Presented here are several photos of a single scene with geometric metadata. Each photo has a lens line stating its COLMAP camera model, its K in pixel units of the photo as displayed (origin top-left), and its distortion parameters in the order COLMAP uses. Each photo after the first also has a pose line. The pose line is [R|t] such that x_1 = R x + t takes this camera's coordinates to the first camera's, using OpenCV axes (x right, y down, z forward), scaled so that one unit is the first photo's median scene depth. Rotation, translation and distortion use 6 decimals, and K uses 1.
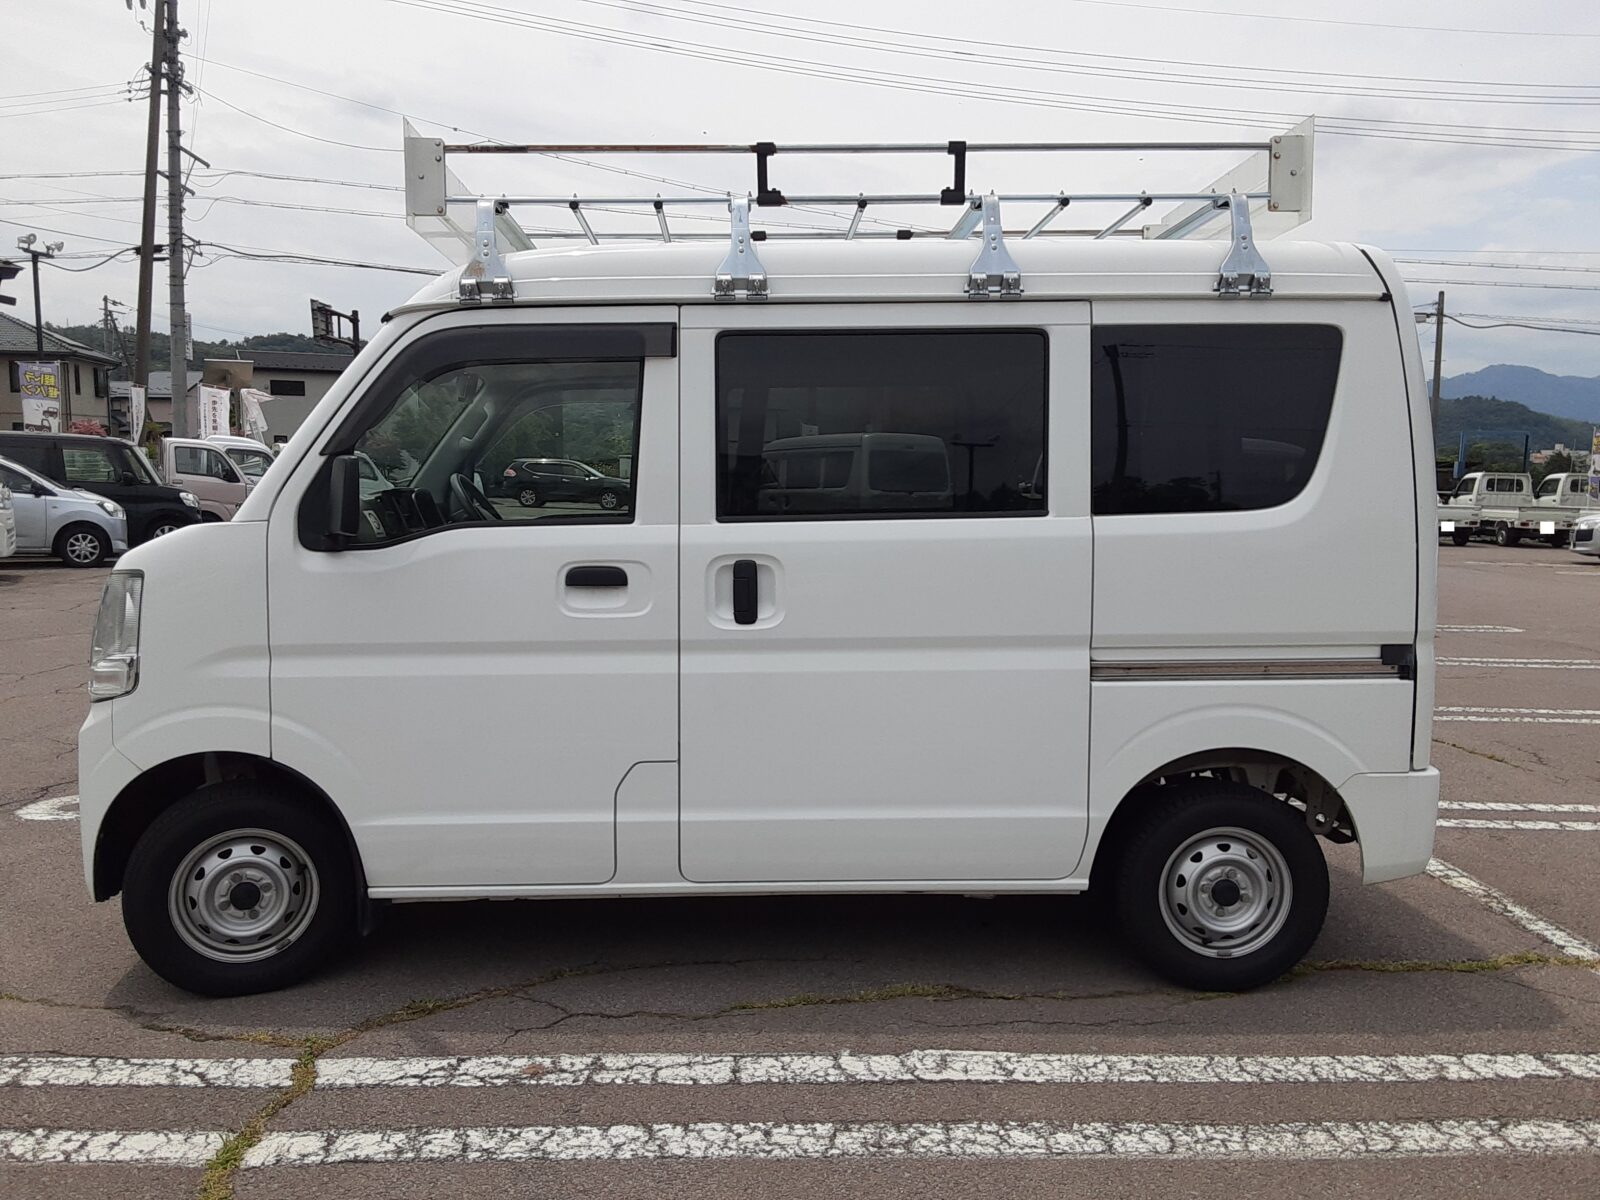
lens RADIAL K [[1288.1, 0, 800.0], [0, 1288.1, 600.0], [0, 0, 1]] dist [0.107084, -0.161829]
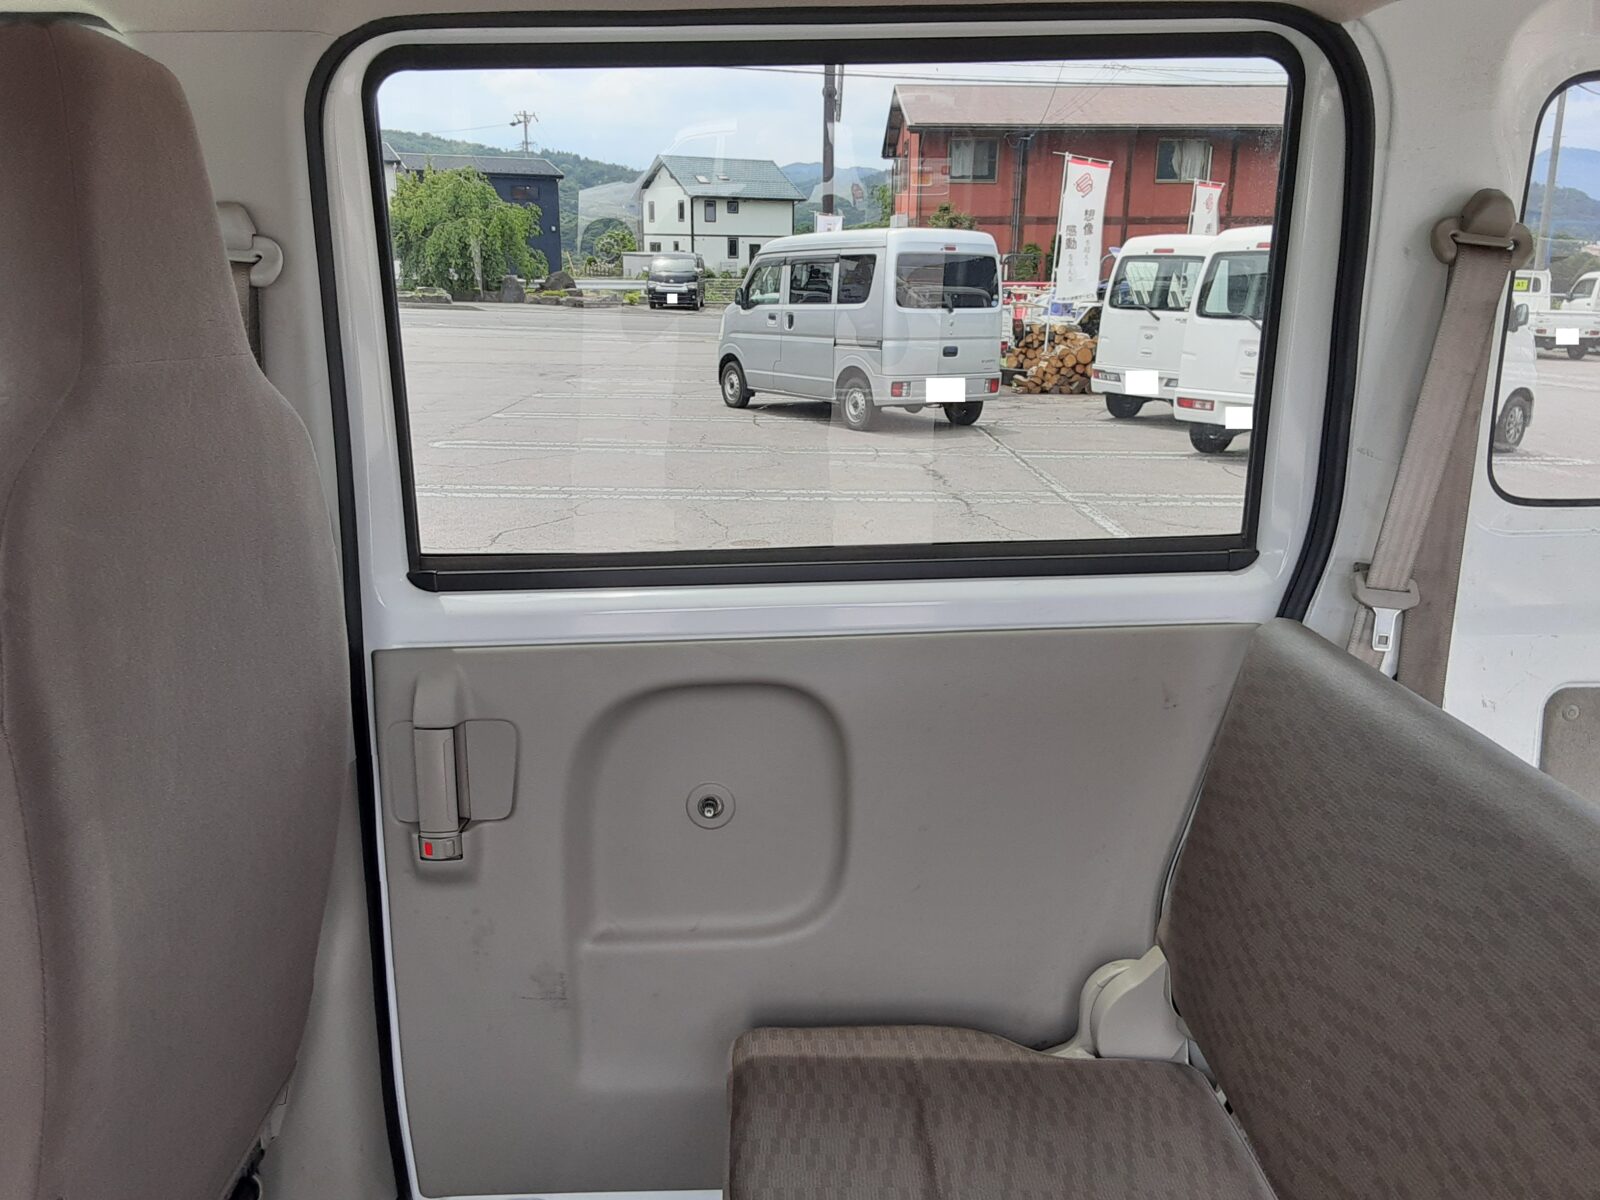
lens RADIAL K [[1288.1, 0, 800.0], [0, 1288.1, 600.0], [0, 0, 1]] dist [0.107084, -0.161829]
pose [[0.495059, 0.213164, -0.842305, 3.869123], [-0.071836, 0.976160, 0.204818, 0.015557], [0.865885, -0.040889, 0.498569, -1.180930]]
